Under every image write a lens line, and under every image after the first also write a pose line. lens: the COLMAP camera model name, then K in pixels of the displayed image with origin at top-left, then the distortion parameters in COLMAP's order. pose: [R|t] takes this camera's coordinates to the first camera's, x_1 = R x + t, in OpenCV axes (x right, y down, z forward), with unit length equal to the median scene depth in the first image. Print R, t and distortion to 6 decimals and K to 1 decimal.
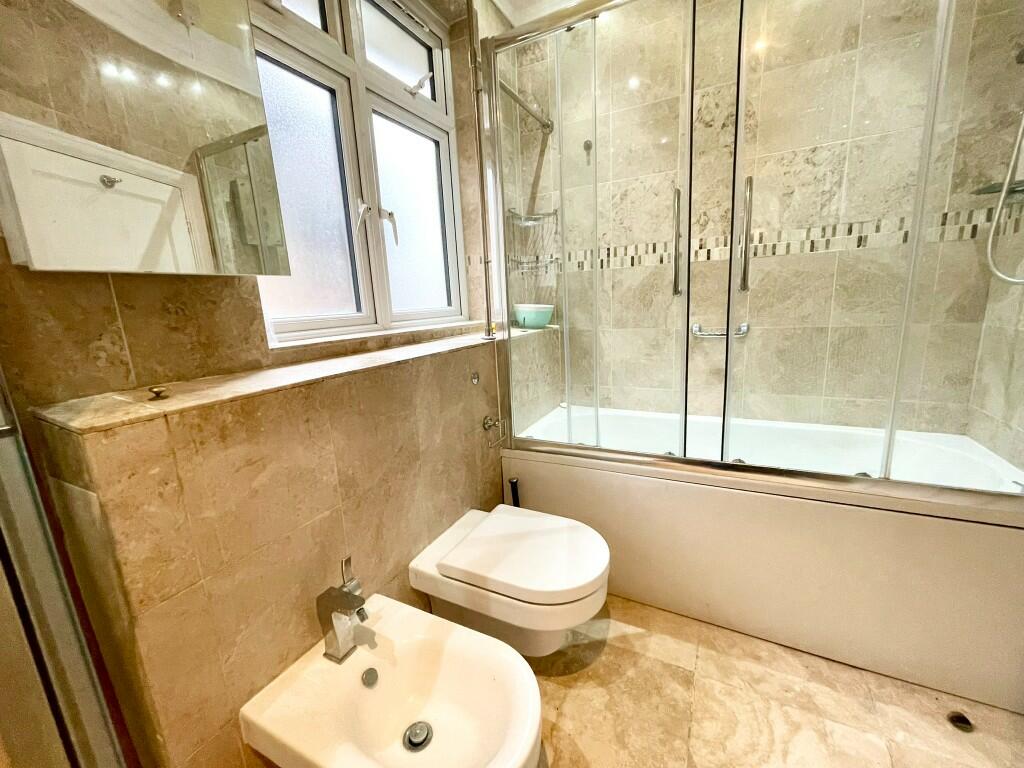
lens RADIAL K [[411.9, 0, 515.6], [0, 411.9, 384.3], [0, 0, 1]] dist [-0.005415, 0.000044]
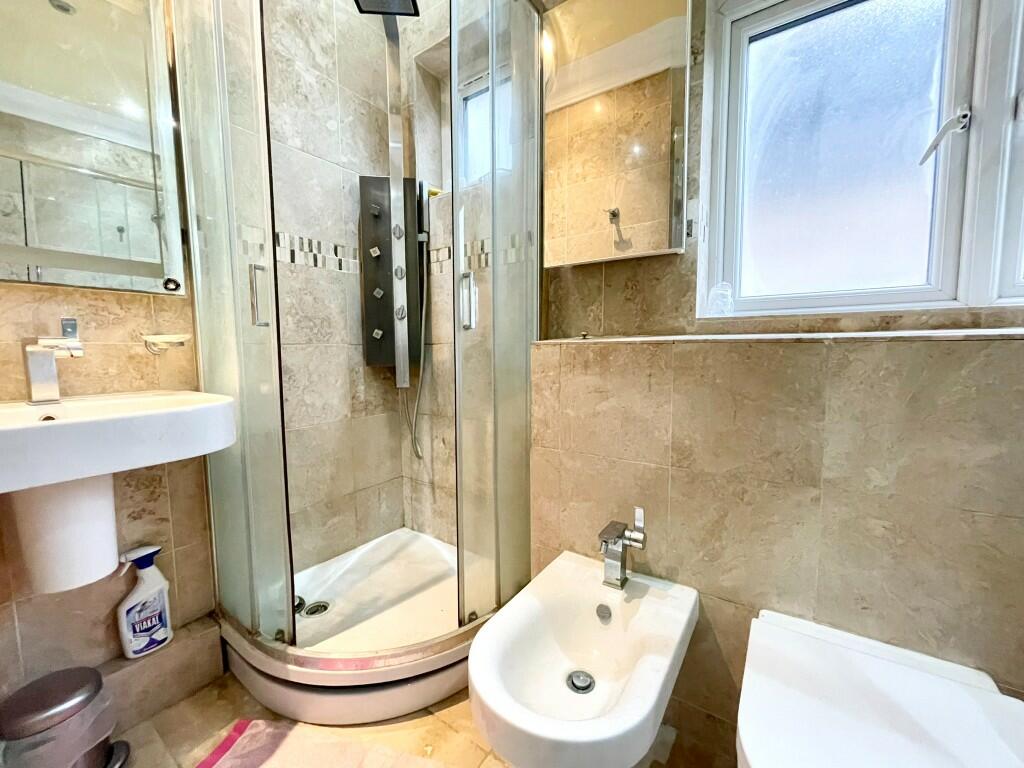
lens RADIAL K [[411.9, 0, 512.7], [0, 411.9, 385.0], [0, 0, 1]] dist [-0.005415, 0.000044]
pose [[-0.134614, 0.134126, -0.981779, 0.632615], [-0.182248, 0.970543, 0.157579, 0.004593], [0.973994, 0.200140, -0.106204, 0.725088]]
